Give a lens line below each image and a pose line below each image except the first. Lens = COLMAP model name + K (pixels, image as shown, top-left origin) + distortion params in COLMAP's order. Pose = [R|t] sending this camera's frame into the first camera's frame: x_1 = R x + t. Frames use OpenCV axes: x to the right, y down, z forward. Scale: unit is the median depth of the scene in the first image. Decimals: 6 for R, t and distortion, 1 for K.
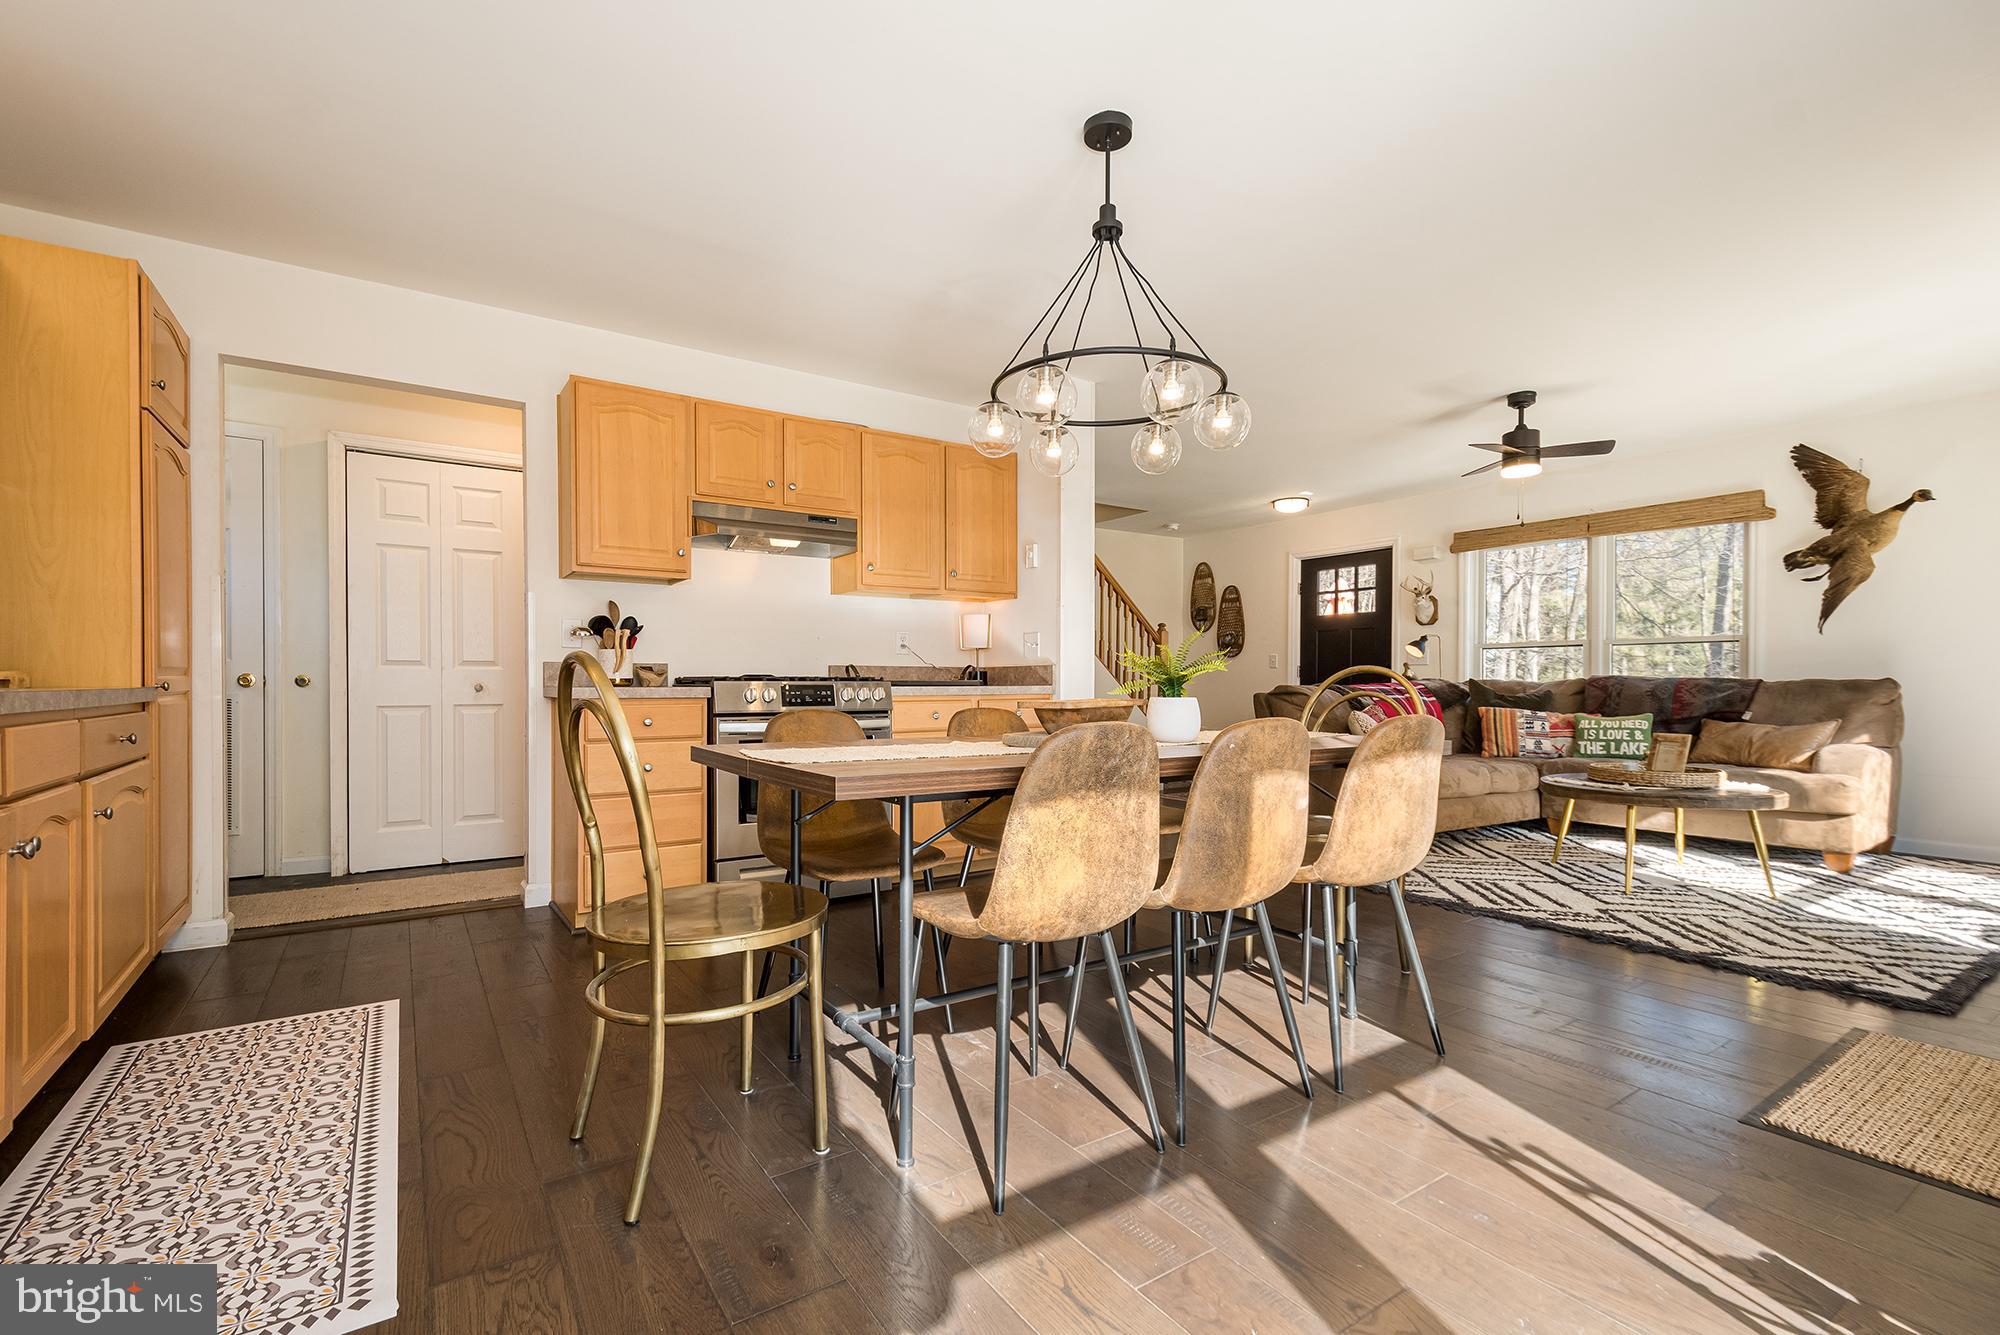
lens RADIAL K [[890.1, 0, 1000.8], [0, 890.1, 690.1], [0, 0, 1]] dist [0.005363, -0.000184]
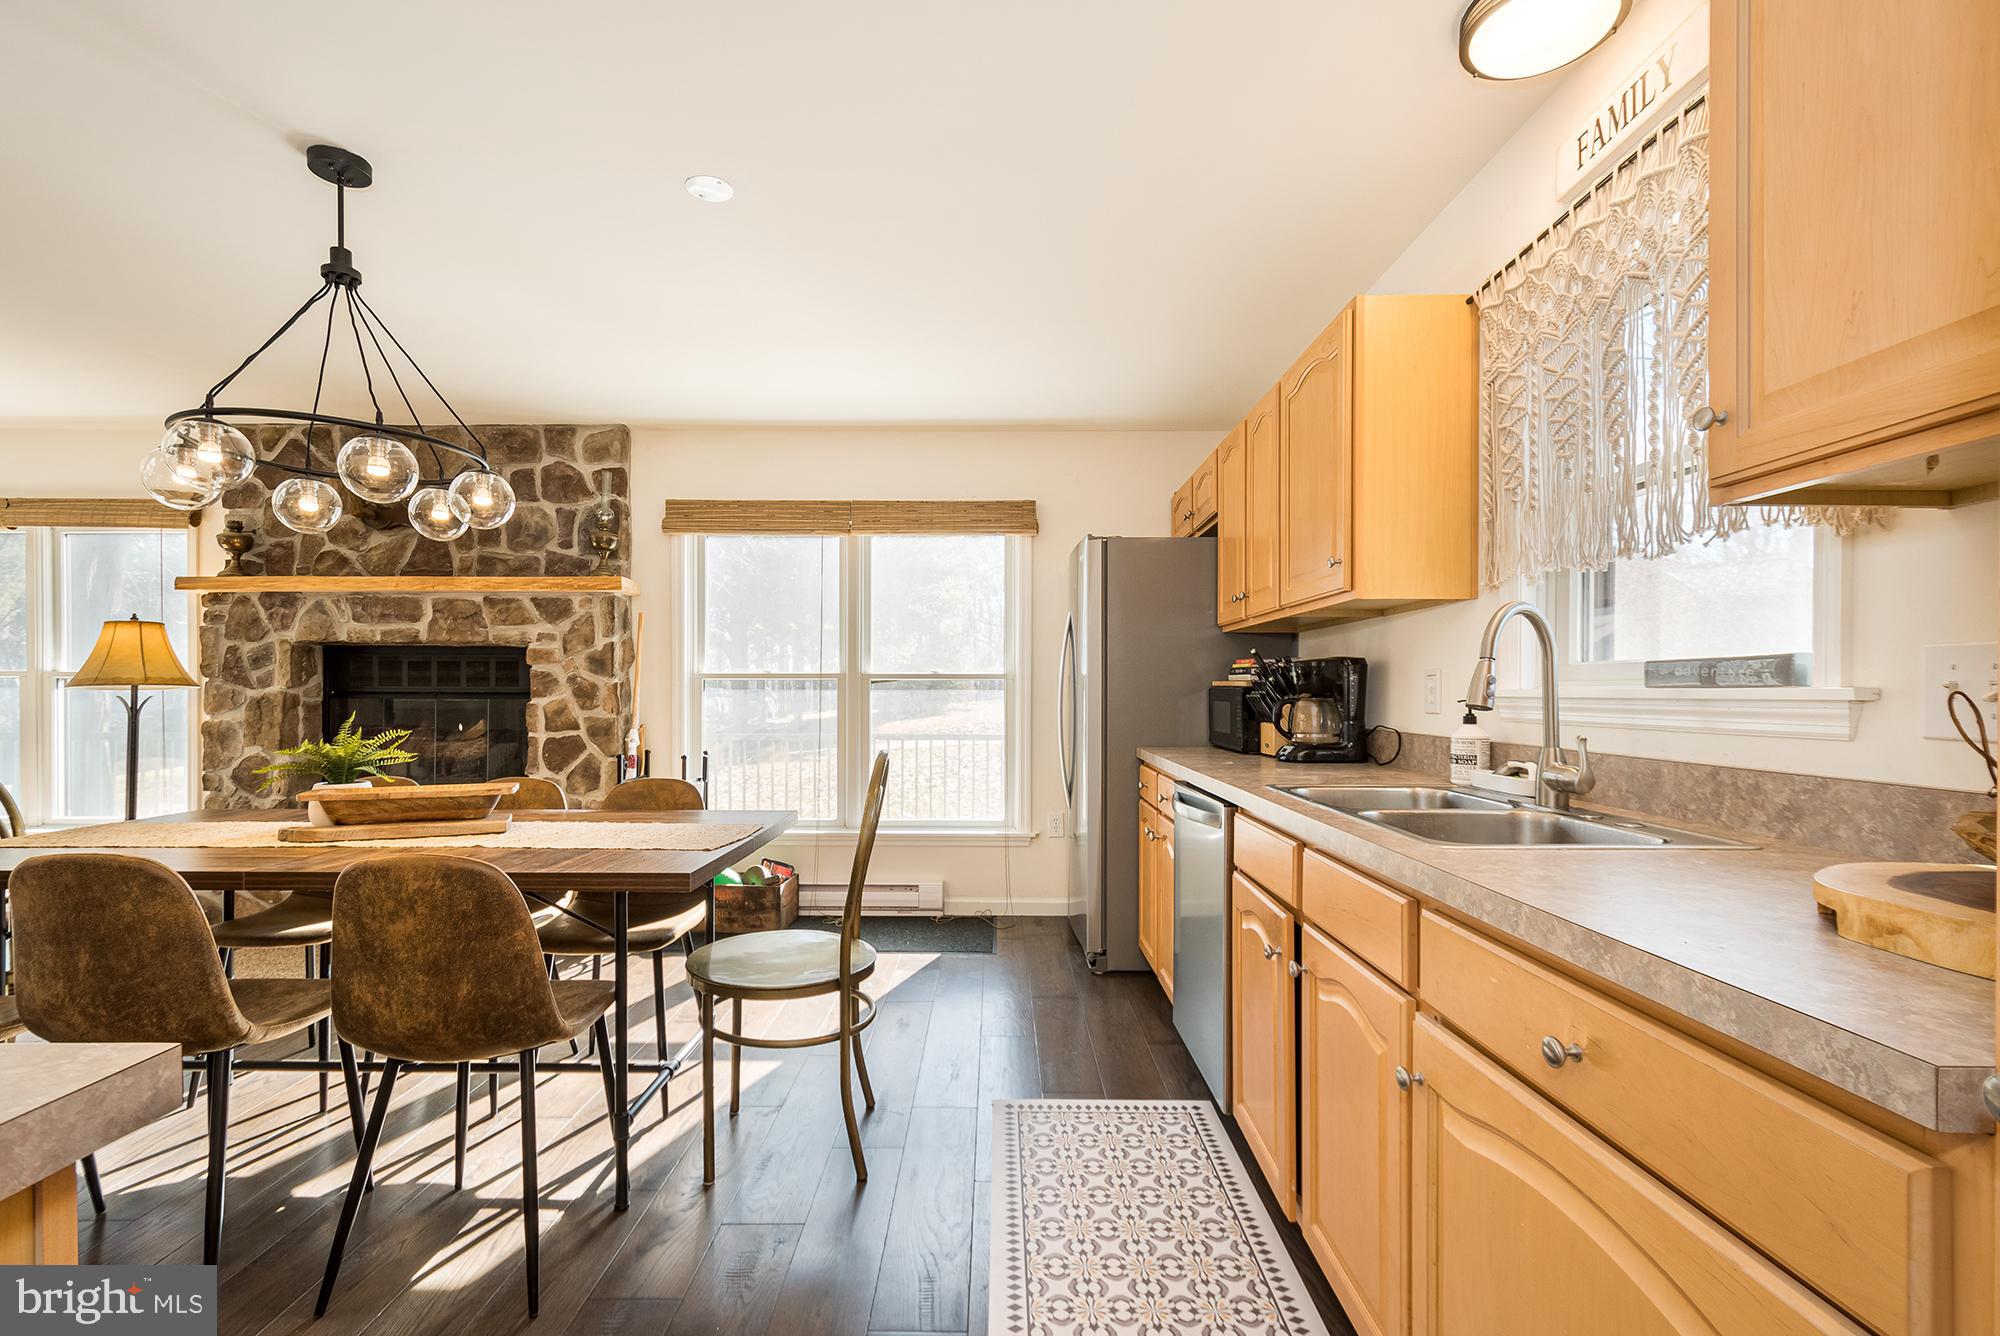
lens RADIAL K [[890.1, 0, 1000.8], [0, 890.1, 690.6], [0, 0, 1]] dist [0.005363, -0.000184]
pose [[-0.841297, -0.002715, 0.540567, -0.455798], [0.002062, 0.999964, 0.008232, -0.047648], [-0.540569, 0.008040, -0.841261, 0.683013]]
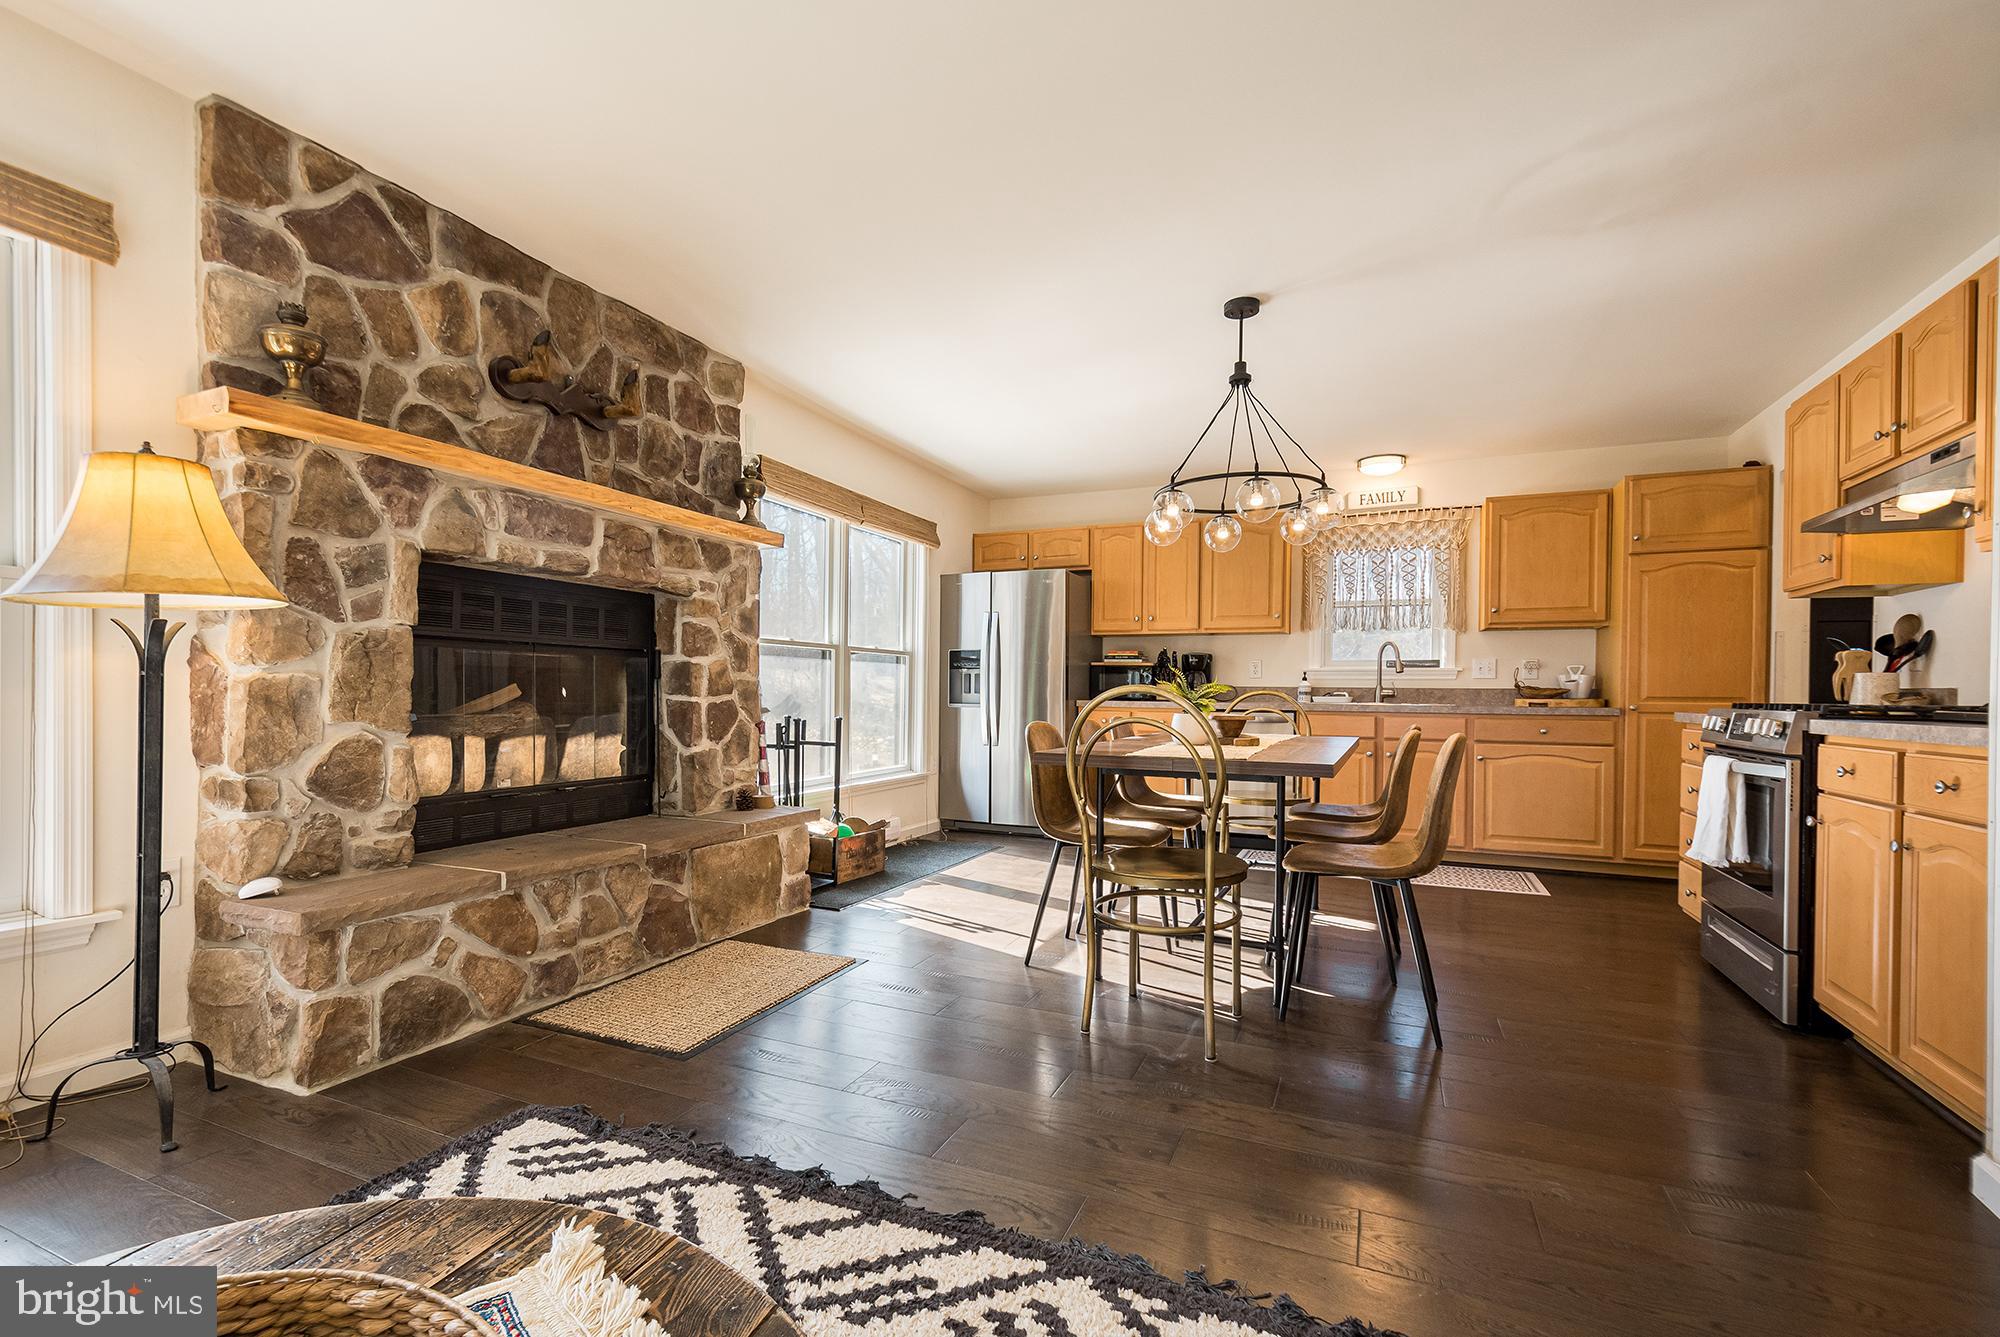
lens RADIAL K [[858.5, 0, 1026.4], [0, 858.5, 698.4], [0, 0, 1]] dist [0.006363, -0.000557]
pose [[-0.828150, -0.003581, -0.560495, 0.561227], [-0.014241, 0.999791, 0.014654, -0.014300], [0.560325, 0.020118, -0.828028, 0.941415]]
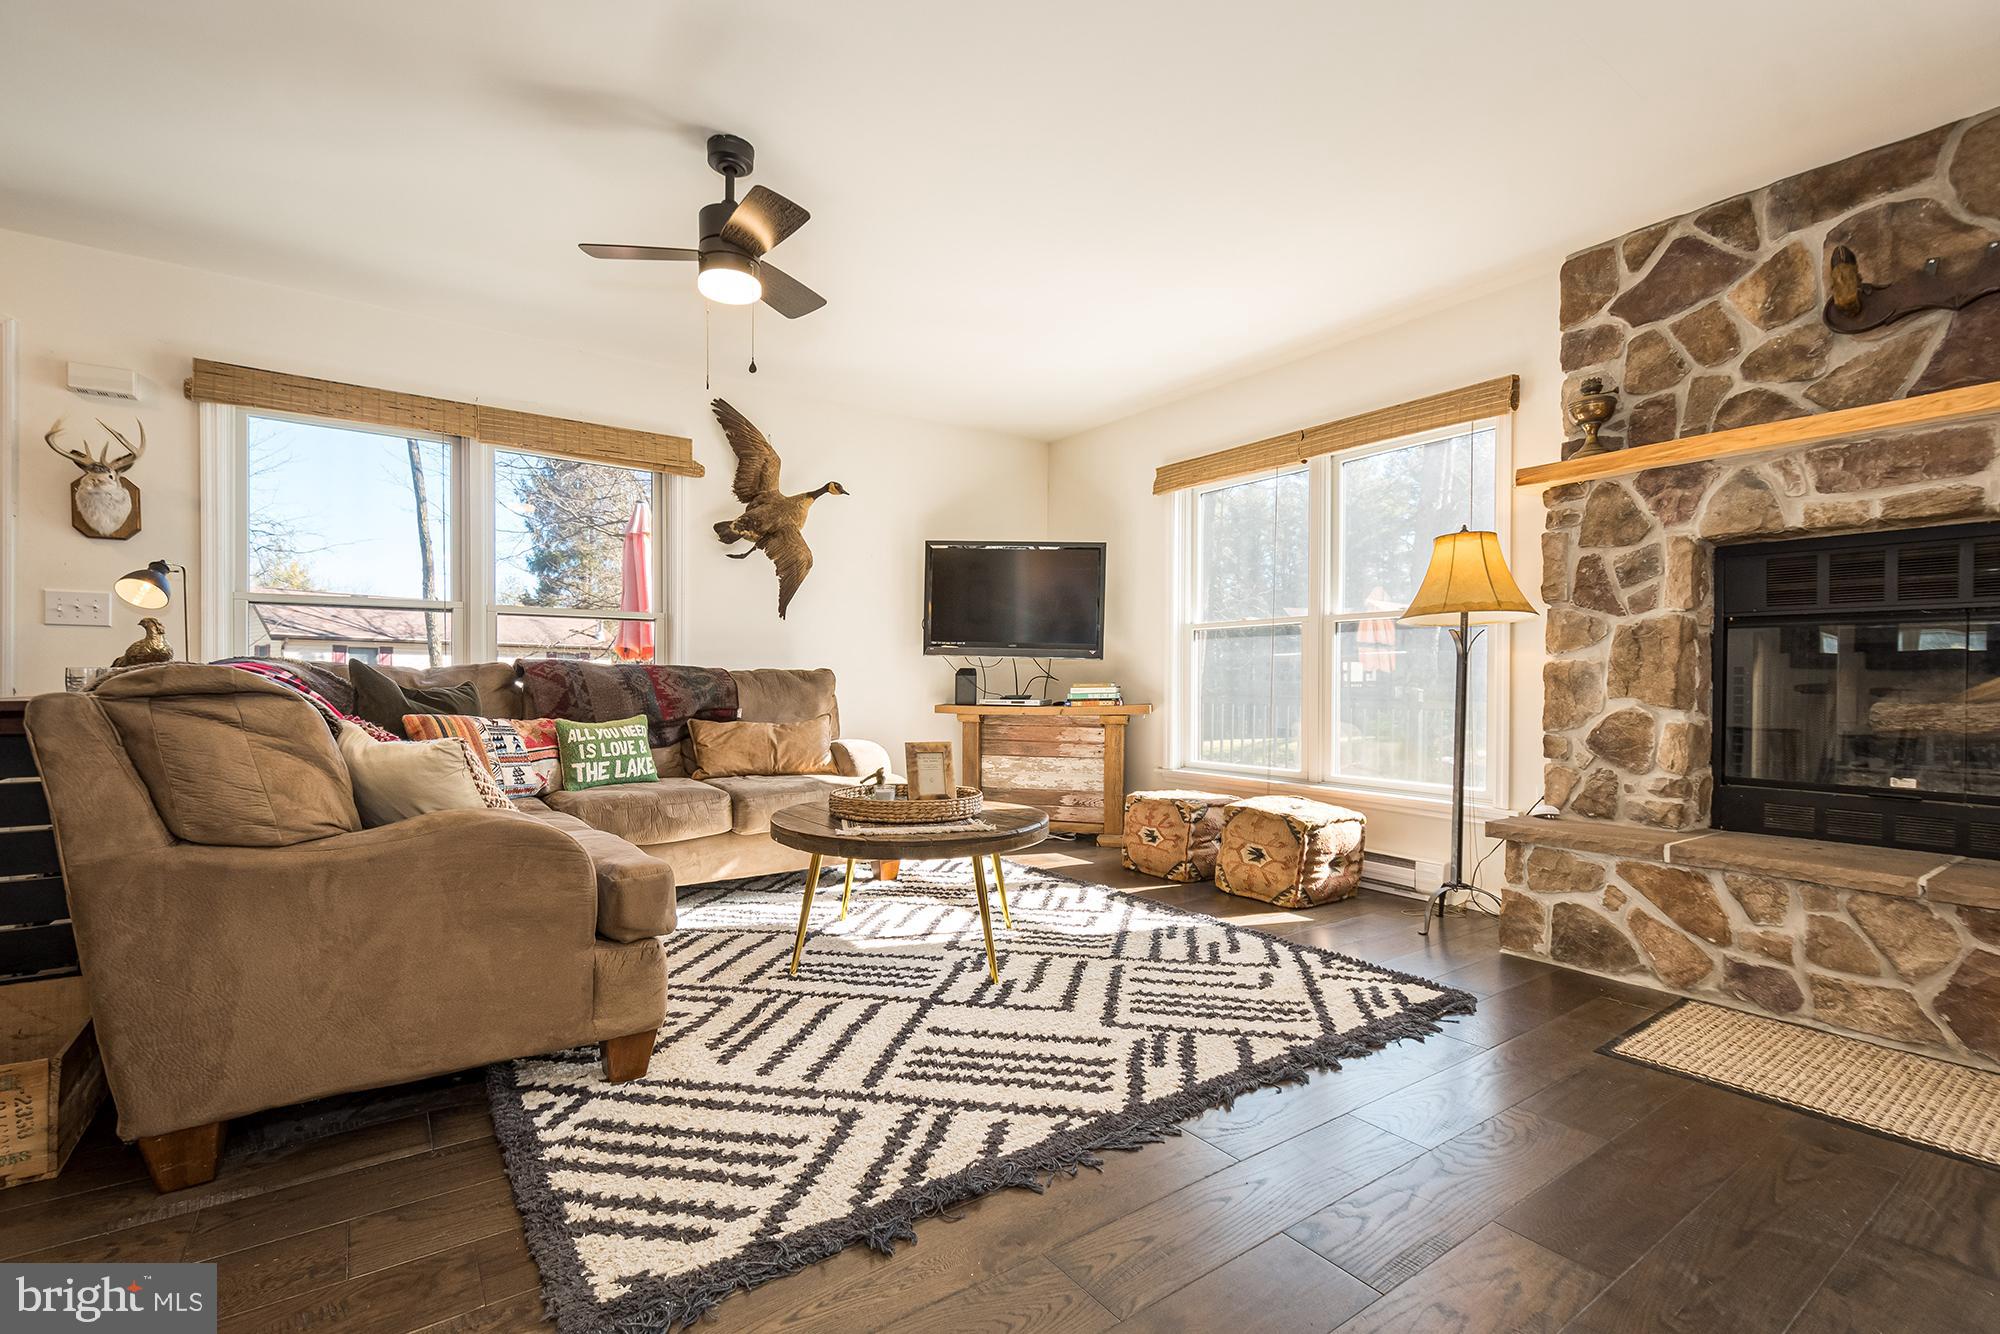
lens RADIAL K [[881.5, 0, 954.0], [0, 881.5, 687.5], [0, 0, 1]] dist [0.000338, -0.001198]
pose [[-0.011144, -0.006698, 0.999915, 0.030097], [0.000218, 0.999978, 0.006701, -0.000009], [-0.999938, 0.000292, -0.011142, 0.797818]]
